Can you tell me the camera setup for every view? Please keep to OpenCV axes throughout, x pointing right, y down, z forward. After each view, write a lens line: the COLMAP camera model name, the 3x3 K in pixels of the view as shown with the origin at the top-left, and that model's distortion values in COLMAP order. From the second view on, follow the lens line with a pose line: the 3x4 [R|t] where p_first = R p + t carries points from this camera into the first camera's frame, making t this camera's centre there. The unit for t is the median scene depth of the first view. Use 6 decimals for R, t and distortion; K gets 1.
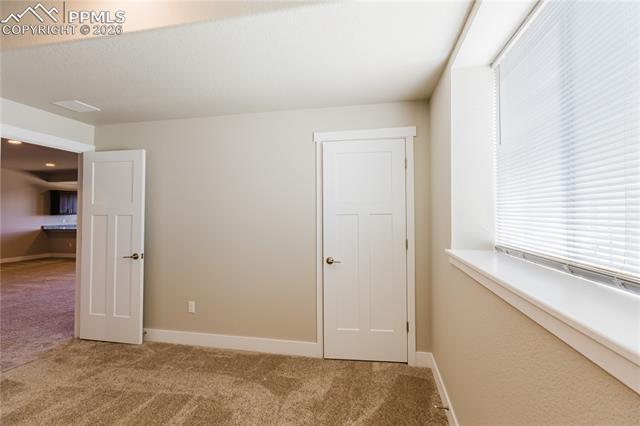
lens RADIAL K [[299.0, 0, 319.4], [0, 299.0, 211.4], [0, 0, 1]] dist [0.004886, 0.000040]
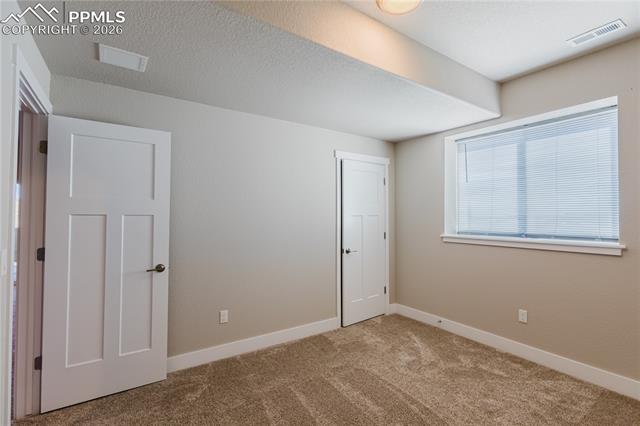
lens RADIAL K [[299.0, 0, 318.9], [0, 299.0, 211.7], [0, 0, 1]] dist [0.004886, 0.000040]
pose [[0.693101, 0.013334, 0.720717, -0.962470], [-0.017585, 0.999844, -0.001587, -0.002794], [-0.720626, -0.011574, 0.693227, 0.180705]]
